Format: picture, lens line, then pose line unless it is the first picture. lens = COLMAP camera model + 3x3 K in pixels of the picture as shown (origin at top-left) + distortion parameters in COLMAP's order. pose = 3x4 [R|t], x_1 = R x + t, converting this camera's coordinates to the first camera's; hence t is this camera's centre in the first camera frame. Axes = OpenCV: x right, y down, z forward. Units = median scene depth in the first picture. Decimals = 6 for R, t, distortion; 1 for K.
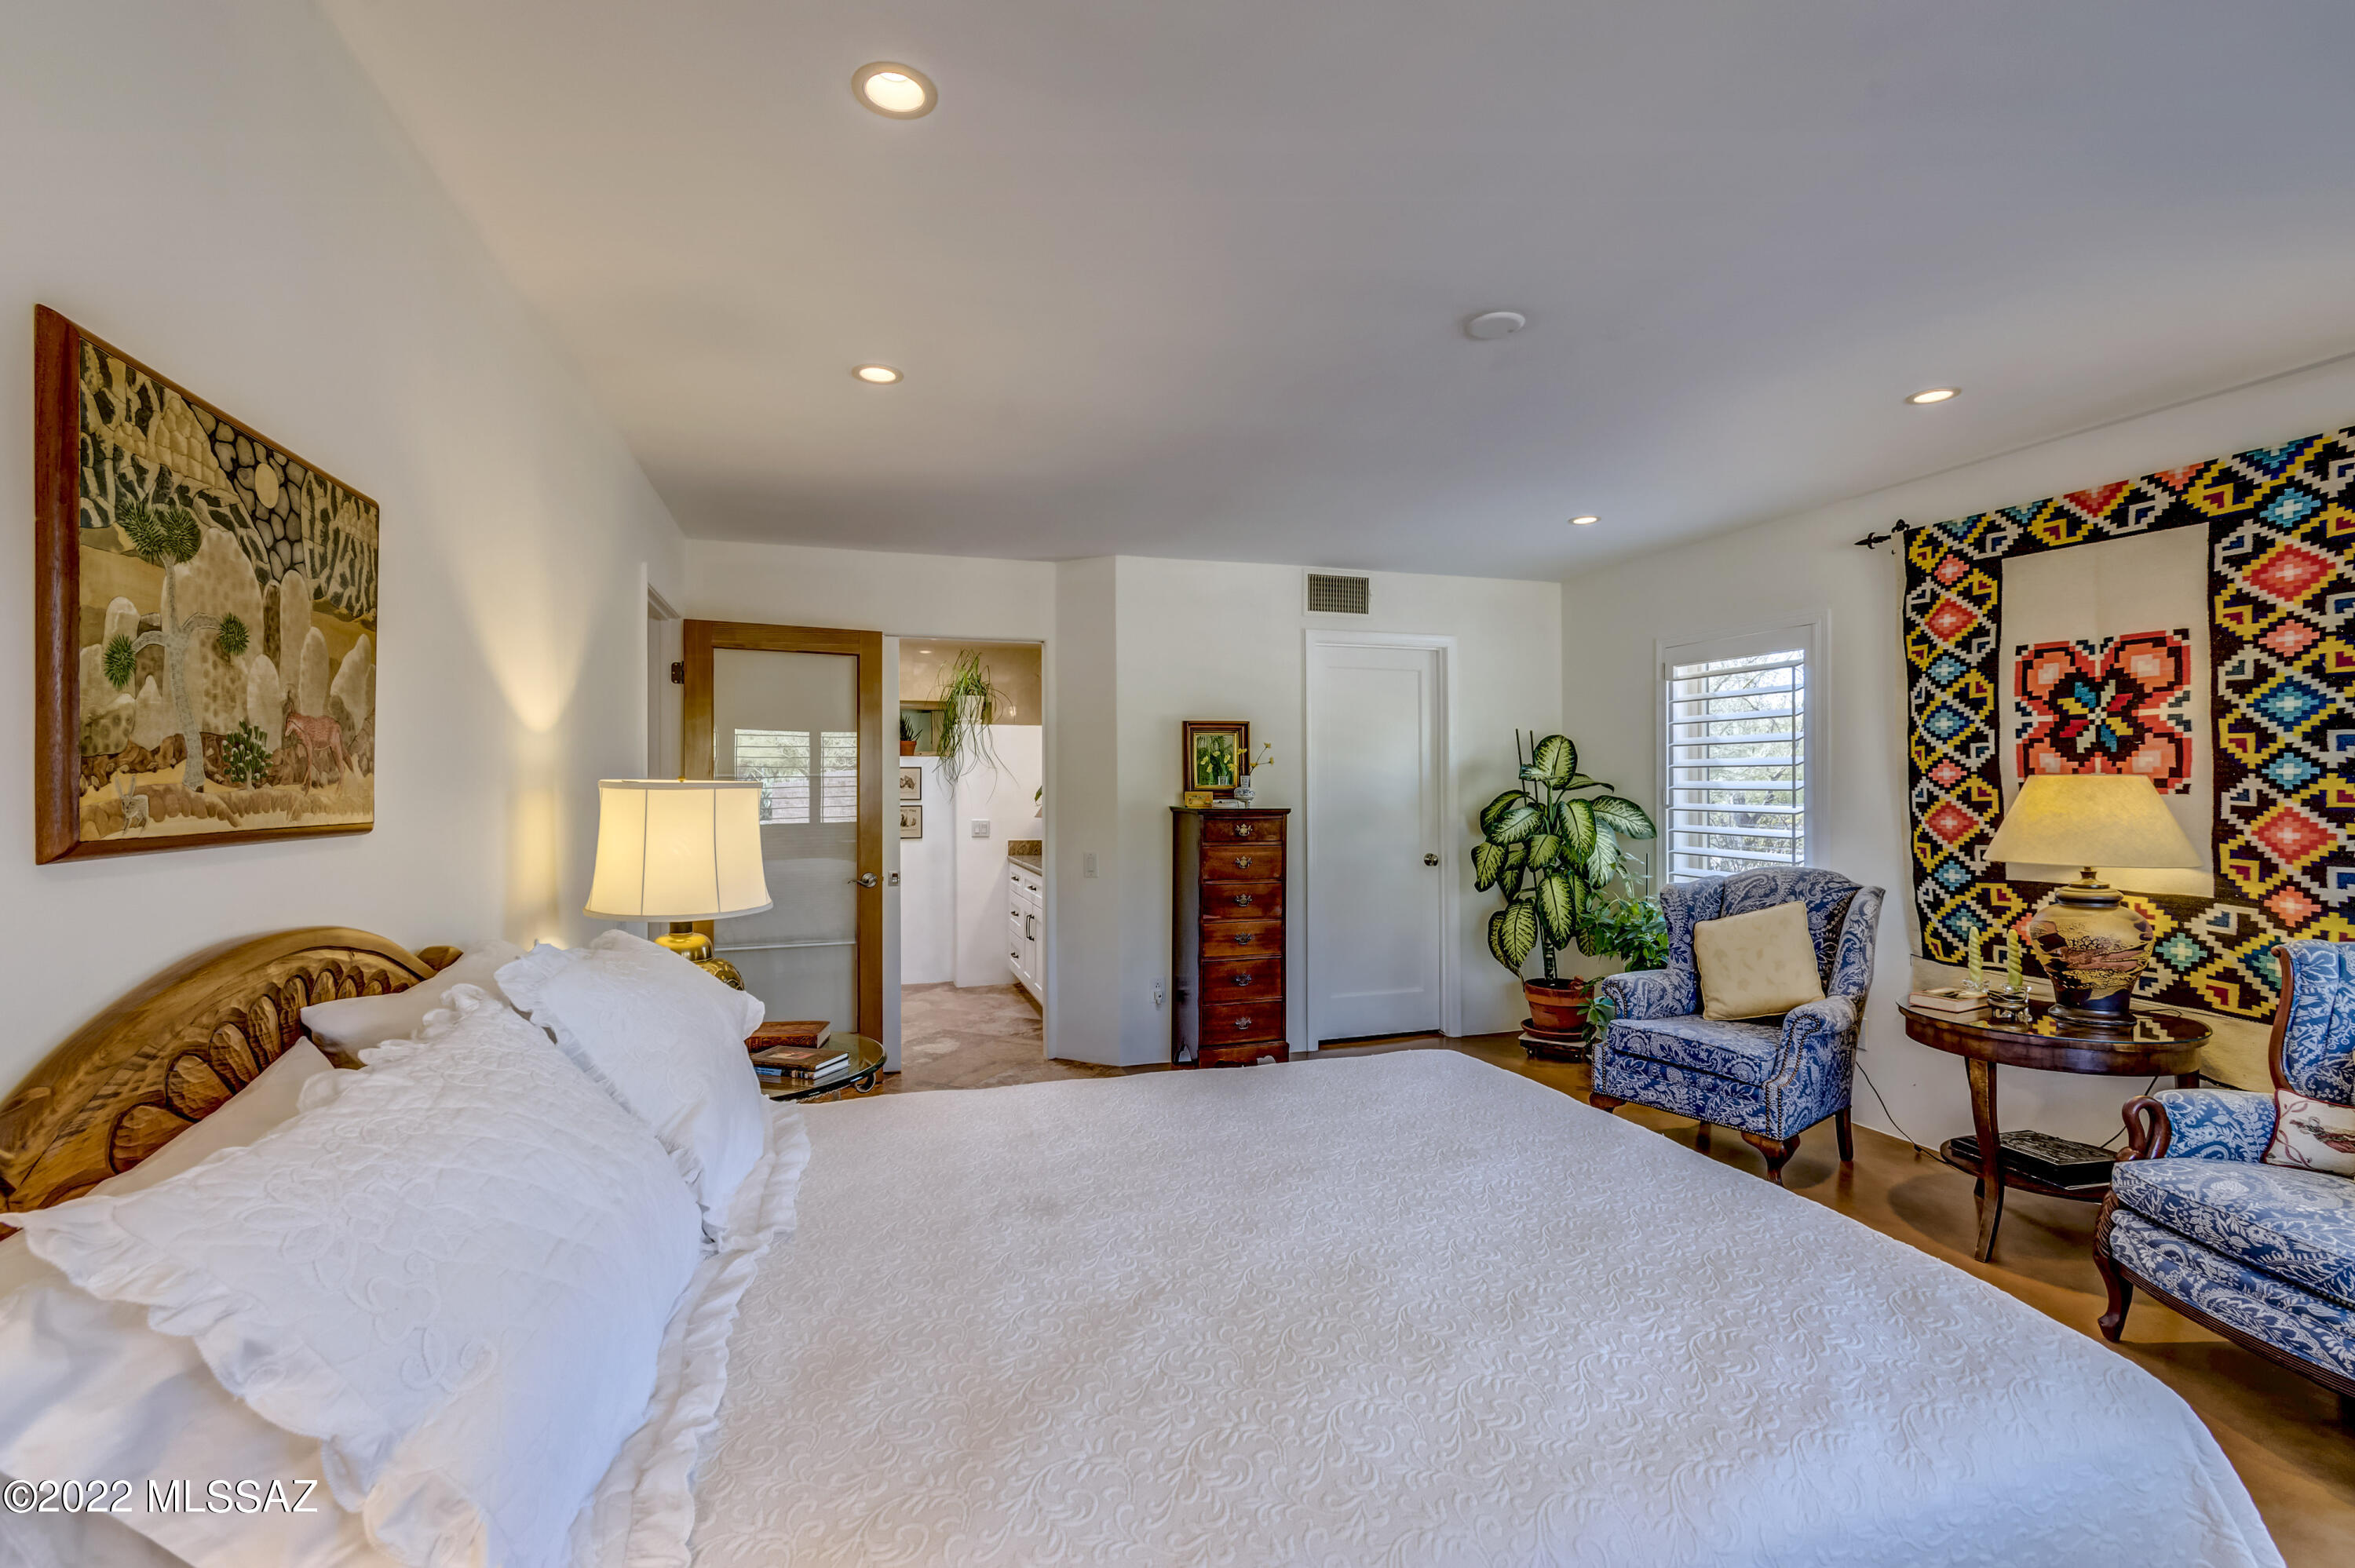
lens RADIAL K [[1038.6, 0, 1180.9], [0, 1038.6, 781.8], [0, 0, 1]] dist [-0.000640, -0.000035]
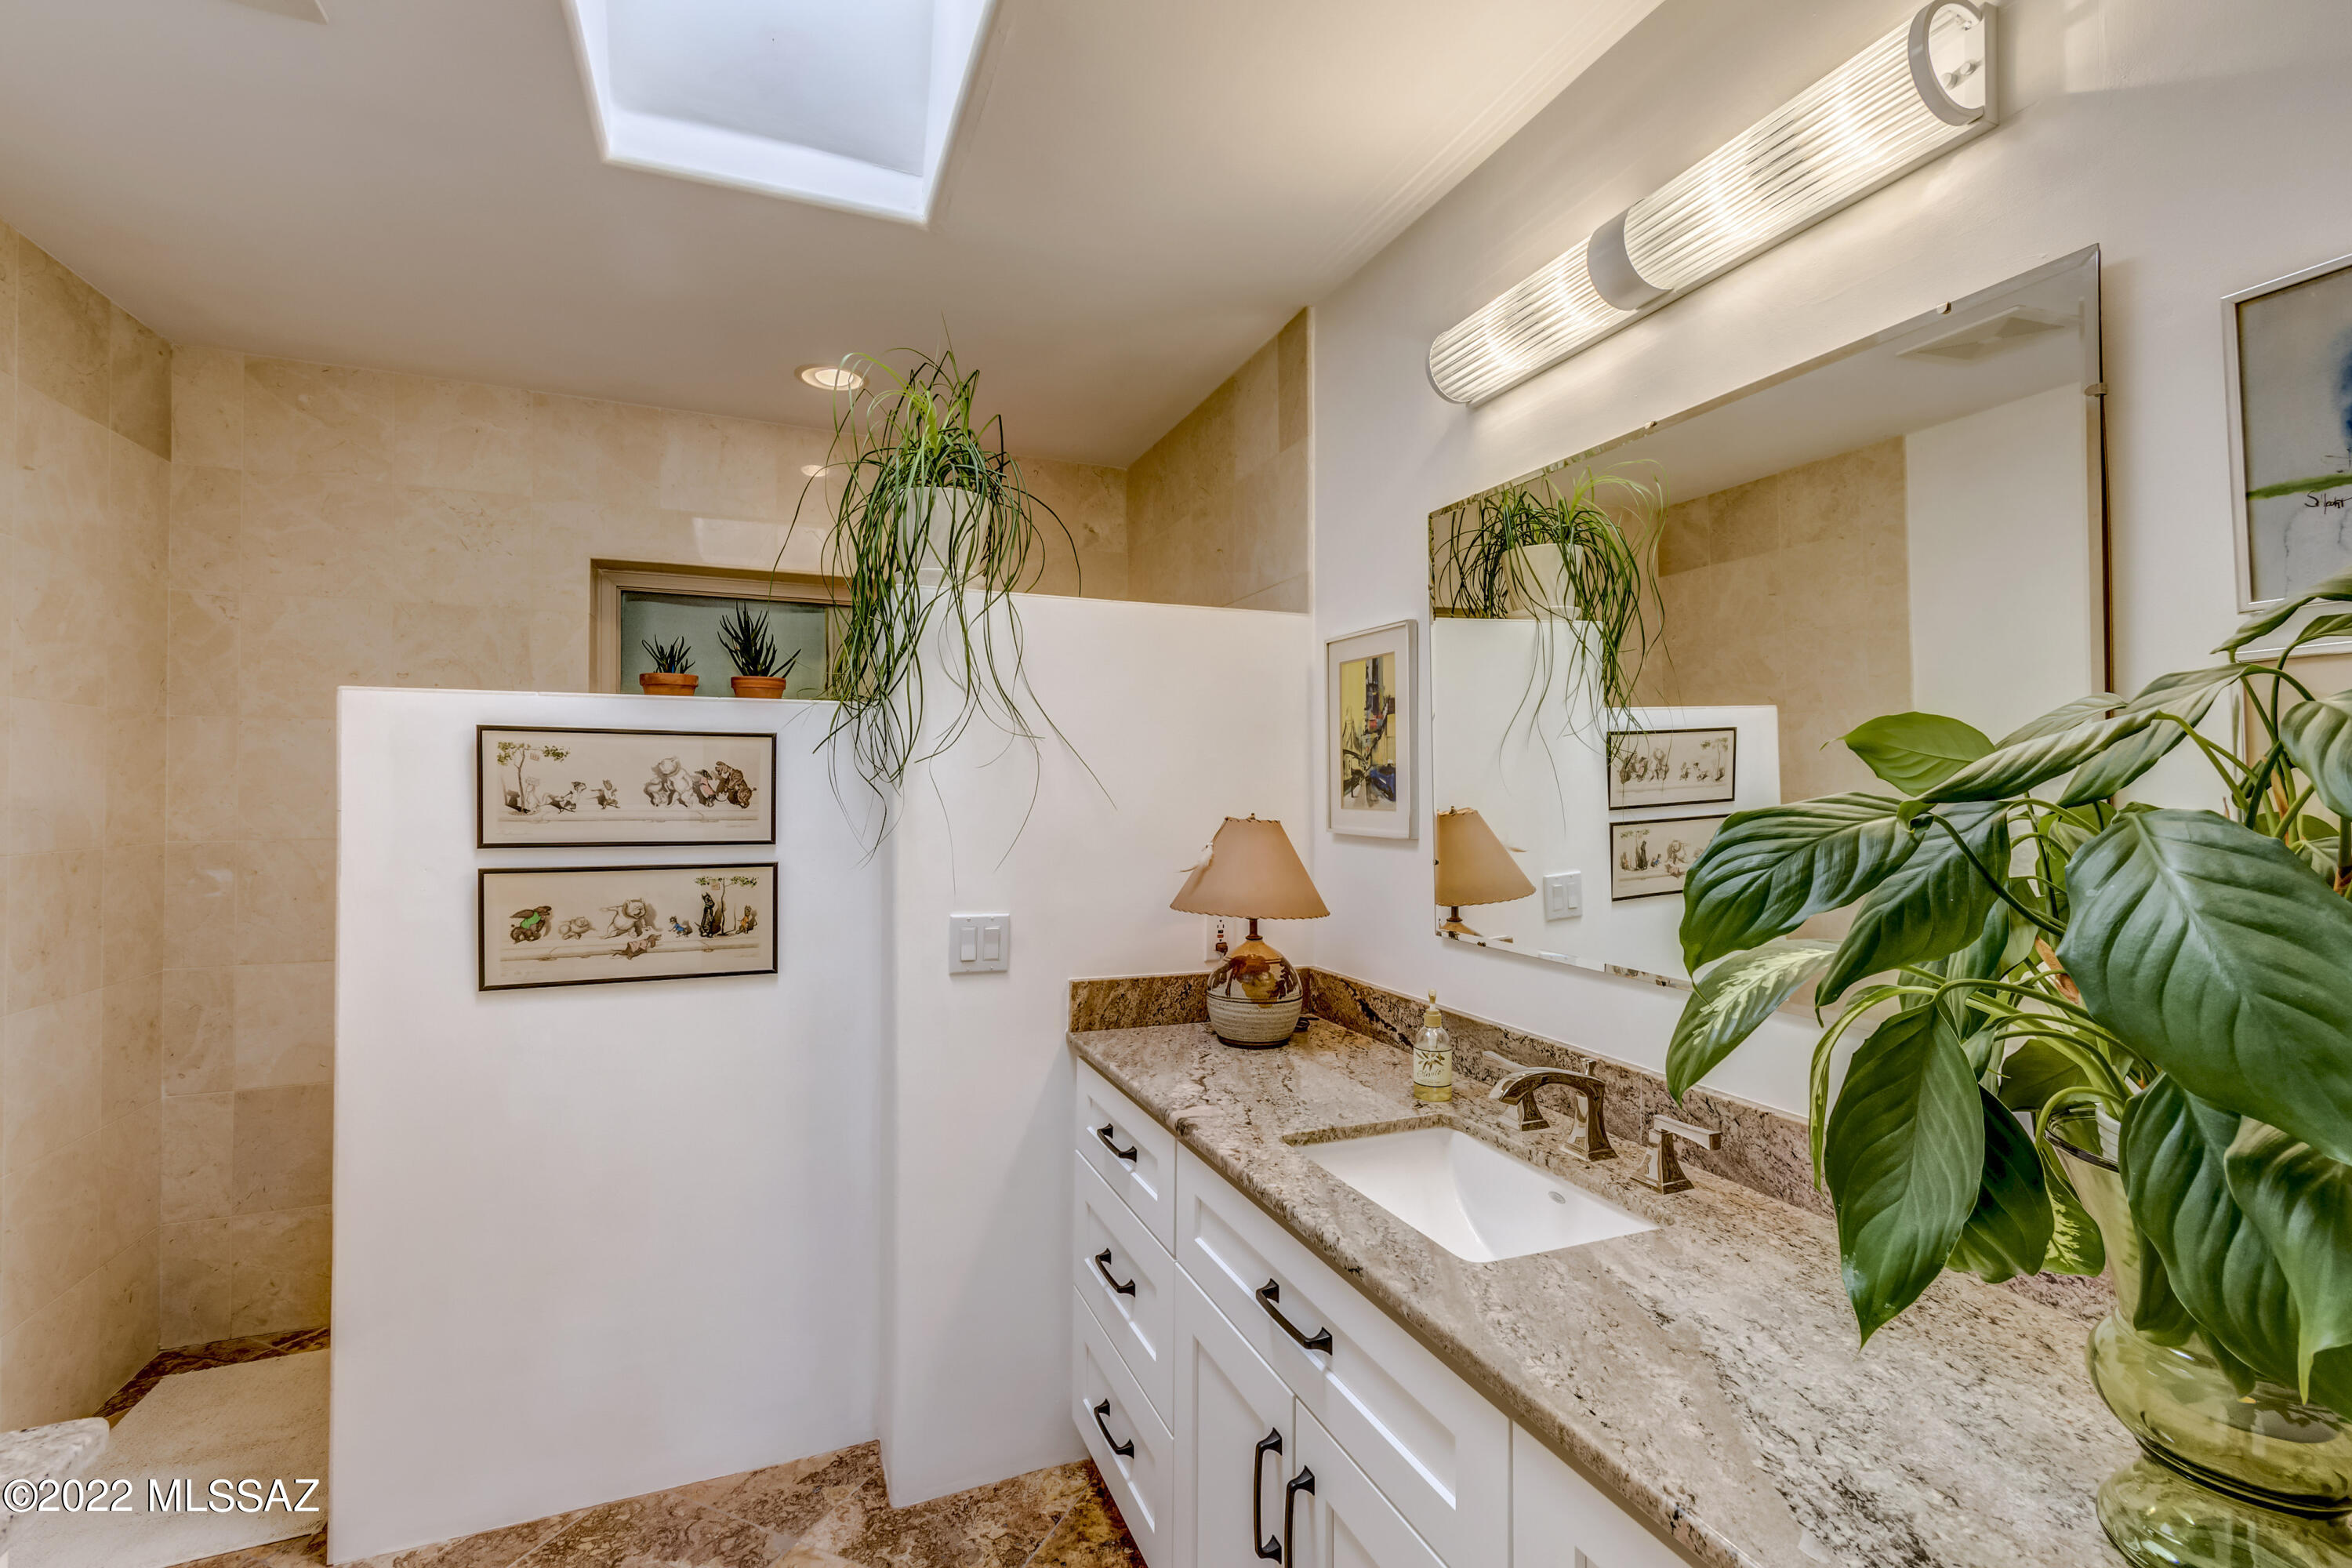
lens RADIAL K [[1037.4, 0, 1176.4], [0, 1037.4, 780.7], [0, 0, 1]] dist [-0.000640, -0.000035]
pose [[0.998053, 0.007185, 0.061960, -0.164472], [-0.006548, 0.999924, -0.010473, 0.001644], [-0.062031, 0.010047, 0.998024, 0.743452]]
